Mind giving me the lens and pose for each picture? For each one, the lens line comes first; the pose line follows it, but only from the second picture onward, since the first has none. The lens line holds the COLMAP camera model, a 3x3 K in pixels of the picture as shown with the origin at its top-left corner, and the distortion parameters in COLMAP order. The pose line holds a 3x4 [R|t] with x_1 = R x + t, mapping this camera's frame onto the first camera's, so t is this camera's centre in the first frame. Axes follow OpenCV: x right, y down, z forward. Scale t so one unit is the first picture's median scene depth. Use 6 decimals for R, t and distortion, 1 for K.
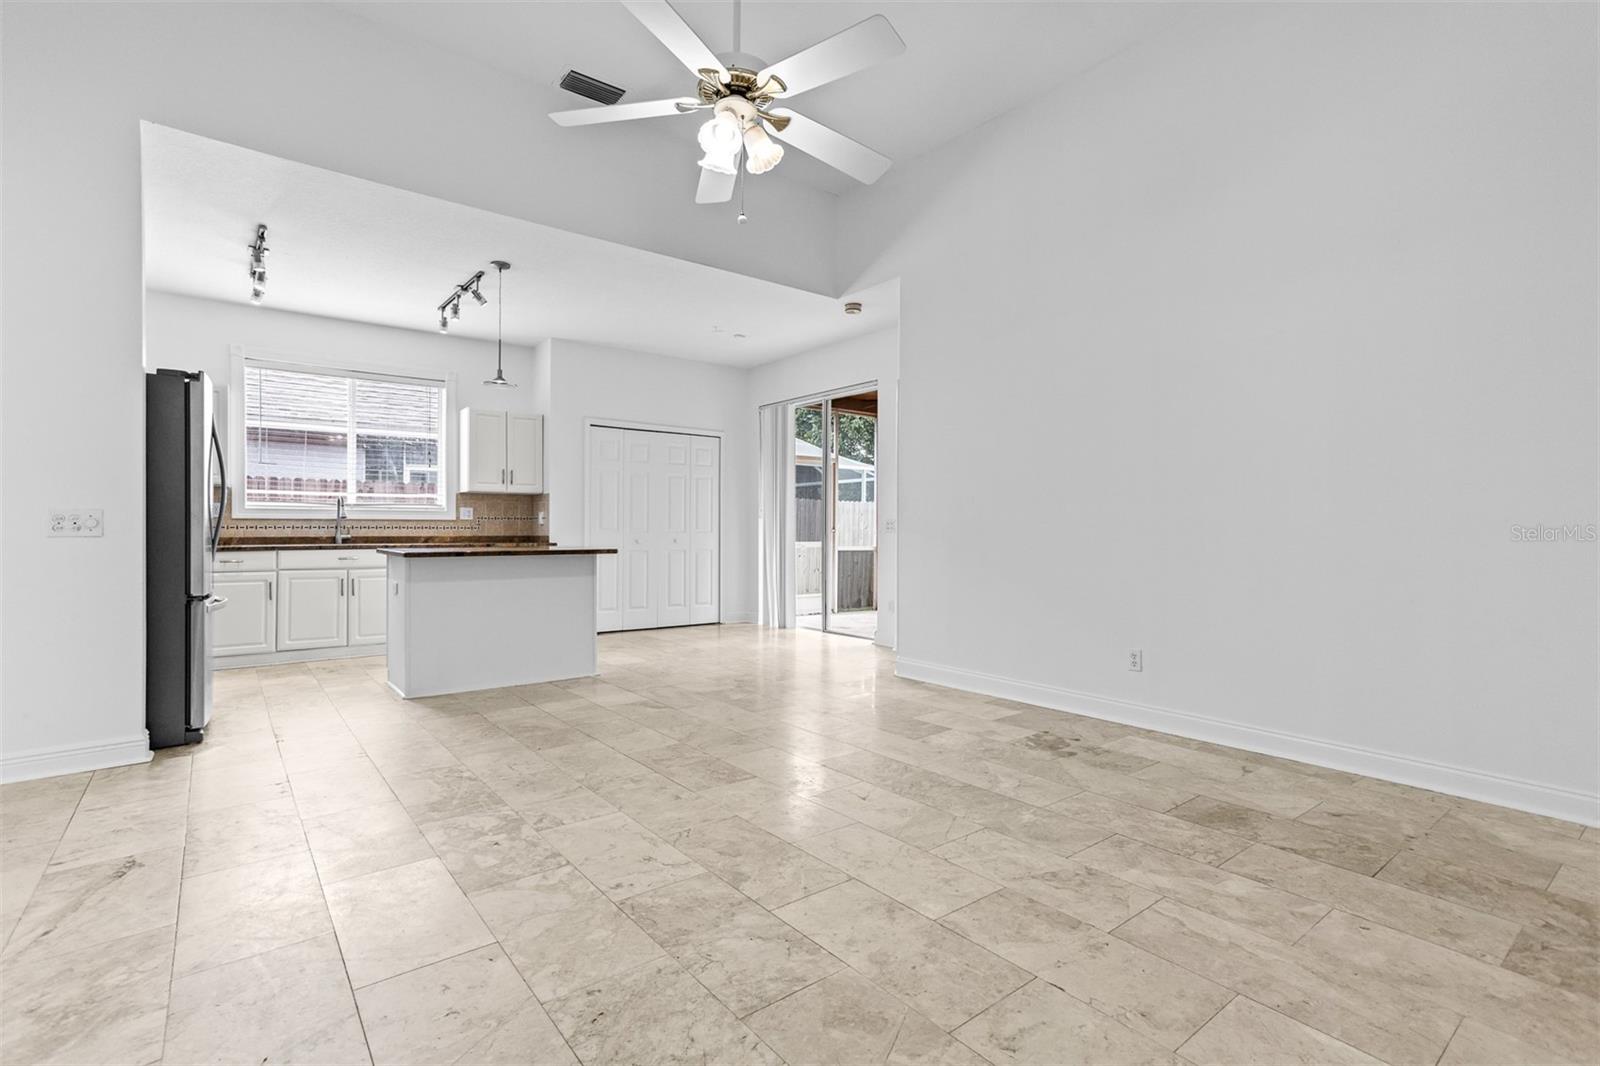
lens RADIAL K [[746.0, 0, 788.7], [0, 746.0, 525.4], [0, 0, 1]] dist [-0.020522, 0.017236]
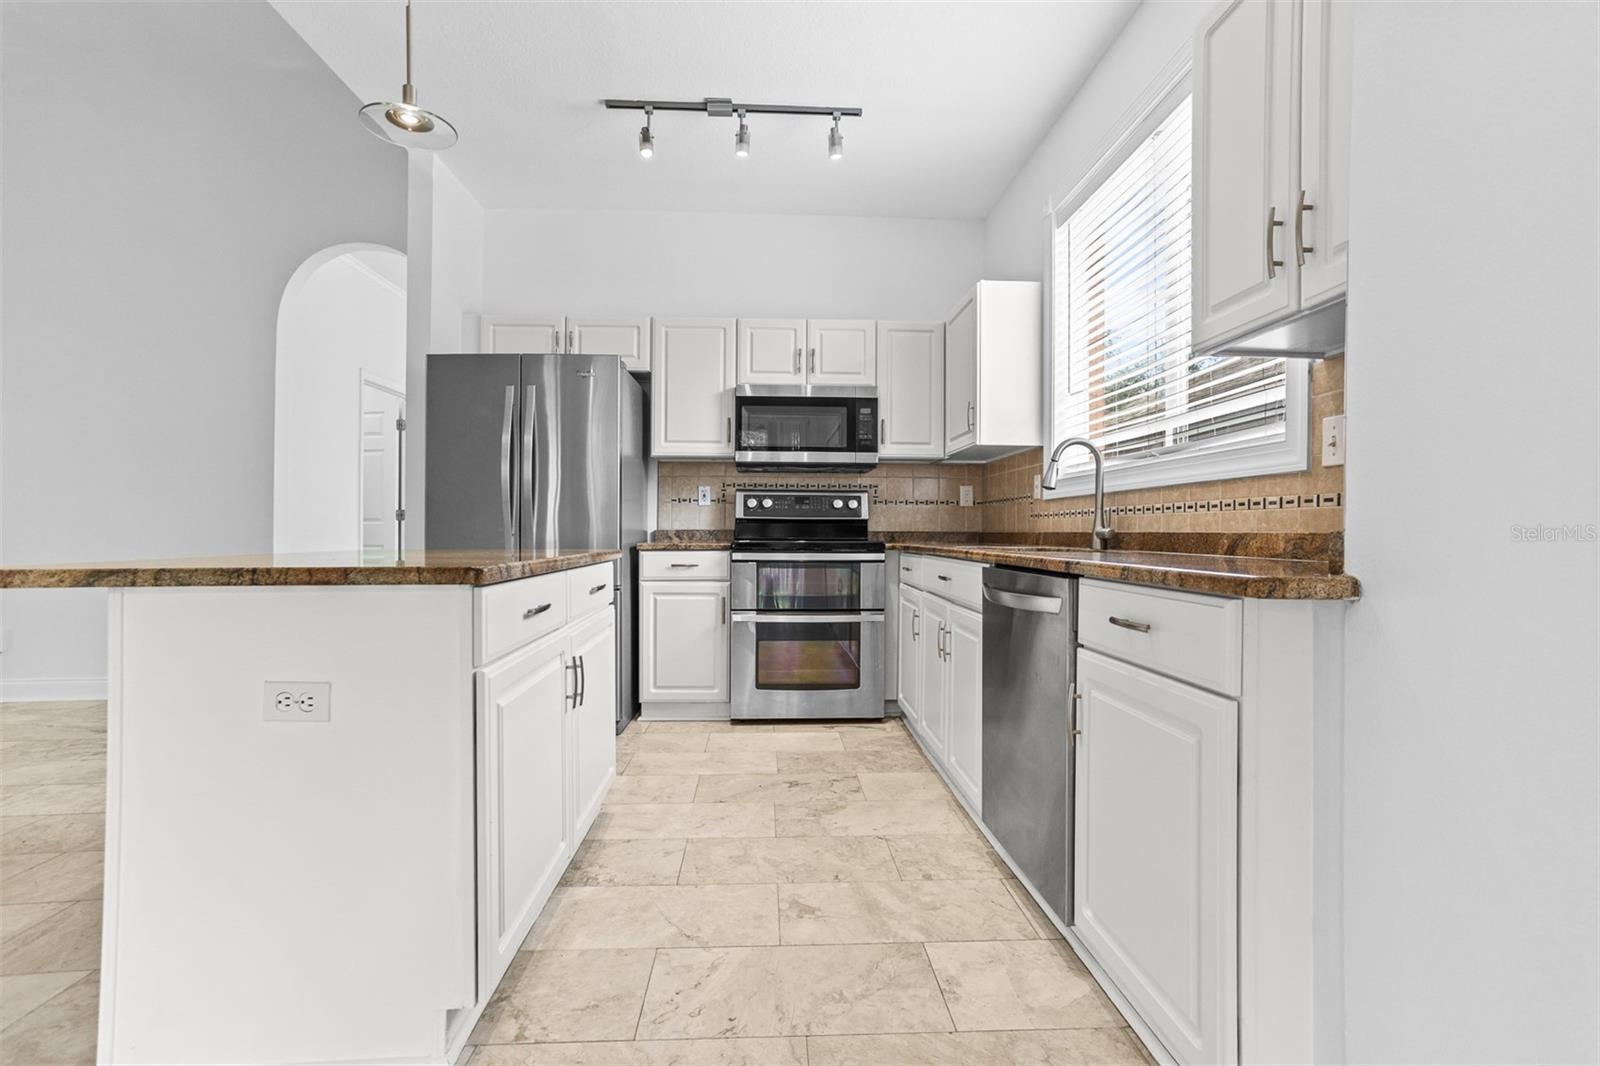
lens RADIAL K [[746.0, 0, 788.7], [0, 746.0, 525.4], [0, 0, 1]] dist [-0.020522, 0.017236]
pose [[-0.574290, -0.009026, -0.818602, -0.135960], [-0.000359, 0.999942, -0.010774, 0.014728], [0.818652, -0.005894, -0.574260, 1.004195]]
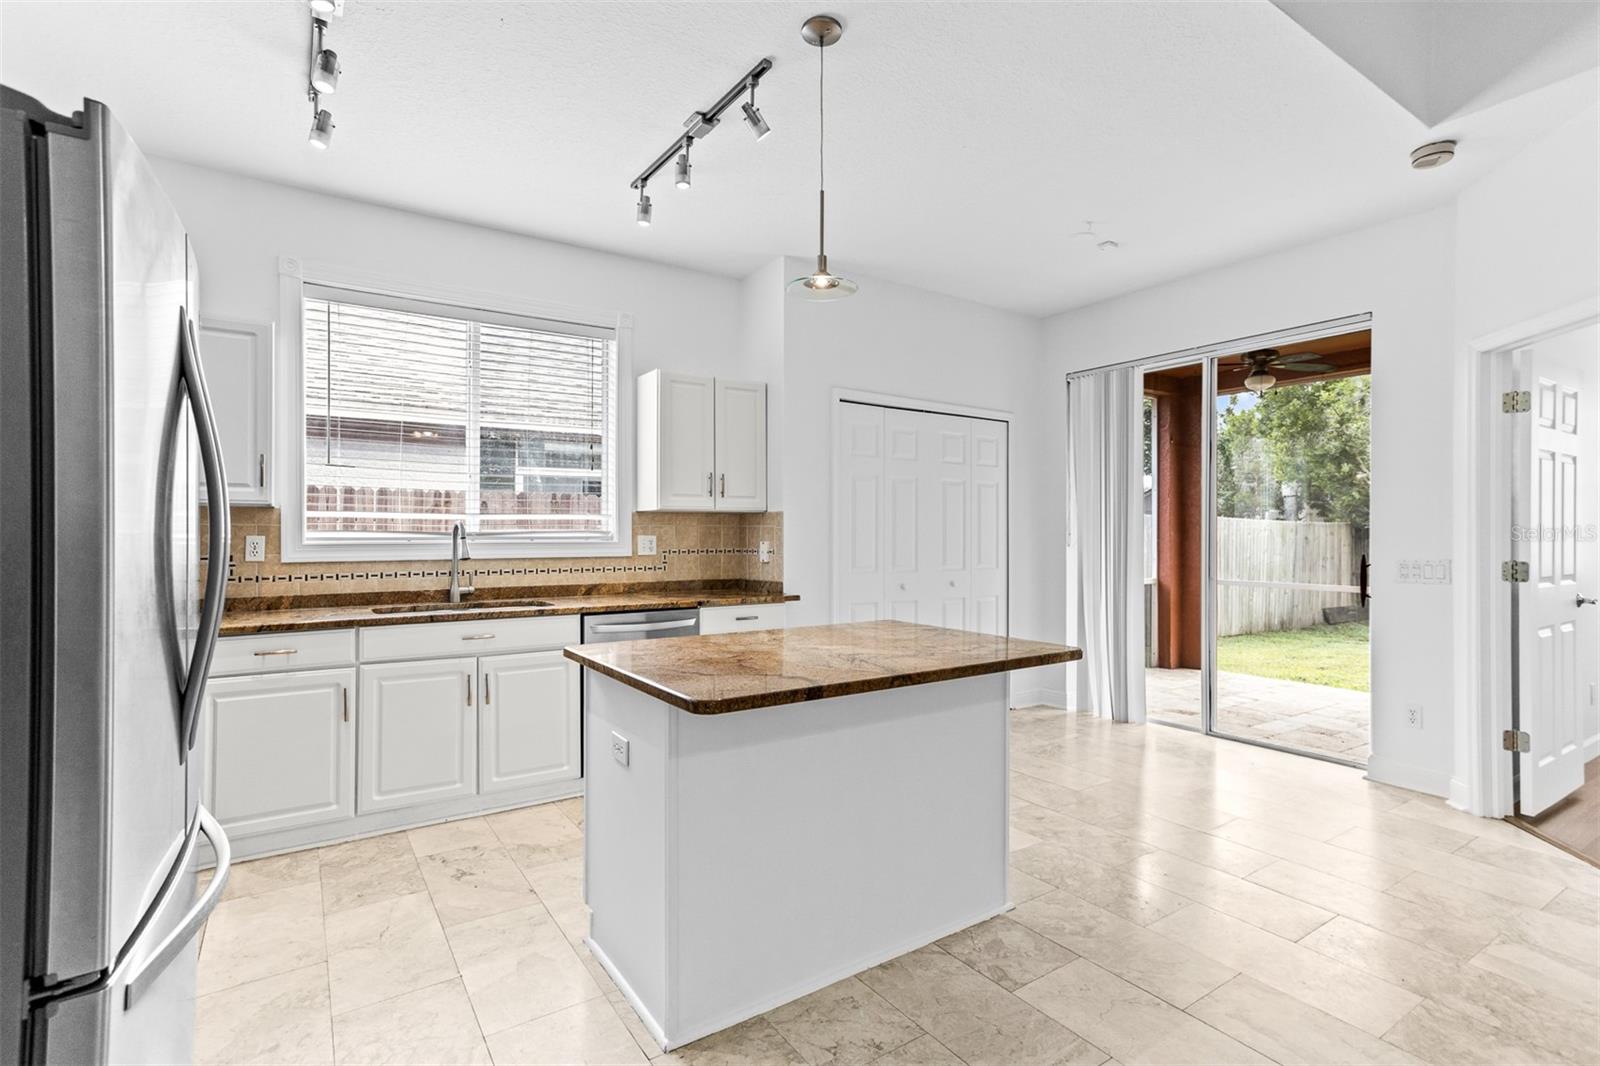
lens RADIAL K [[763.6, 0, 795.2], [0, 763.6, 529.2], [0, 0, 1]] dist [-0.033259, 0.016989]
pose [[0.997424, -0.001256, -0.071722, -0.270268], [0.001336, 0.999999, 0.001080, -0.030144], [0.071721, -0.001173, 0.997424, 0.385913]]
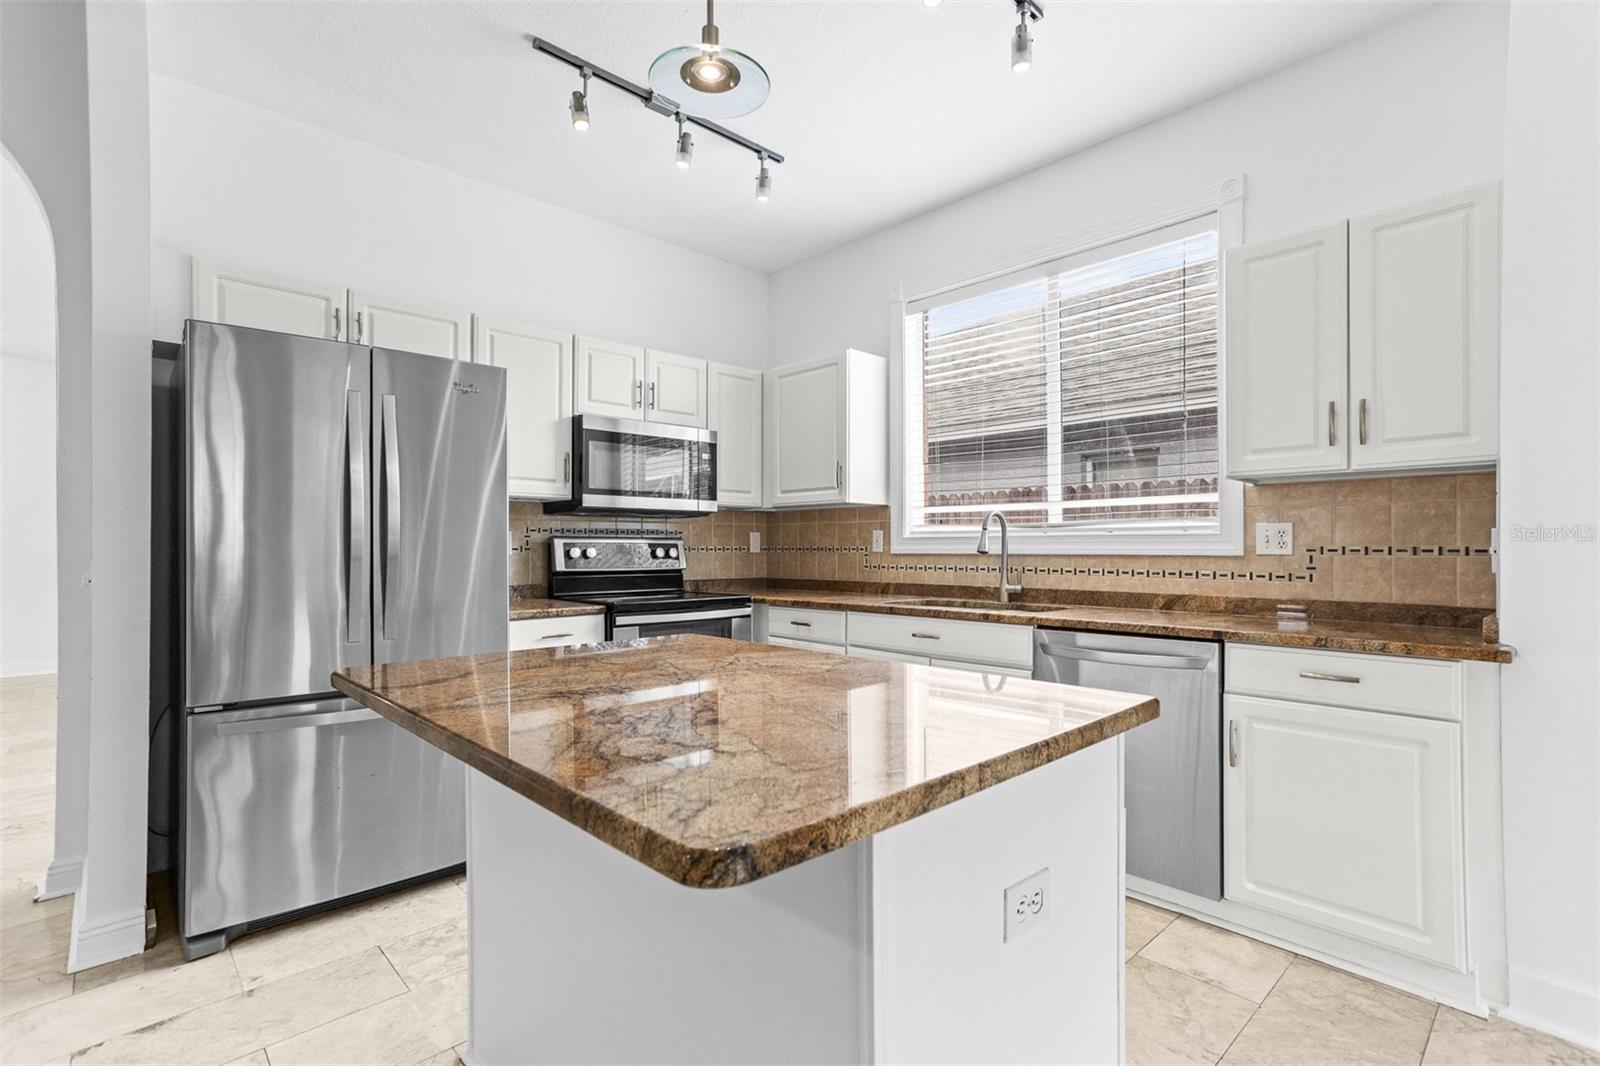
lens RADIAL K [[773.1, 0, 803.8], [0, 773.1, 544.5], [0, 0, 1]] dist [-0.040502, 0.058018]
pose [[0.100687, -0.004896, -0.994906, -0.071474], [0.005659, 0.999975, -0.004348, -0.012710], [0.994902, -0.005193, 0.100712, 0.733479]]
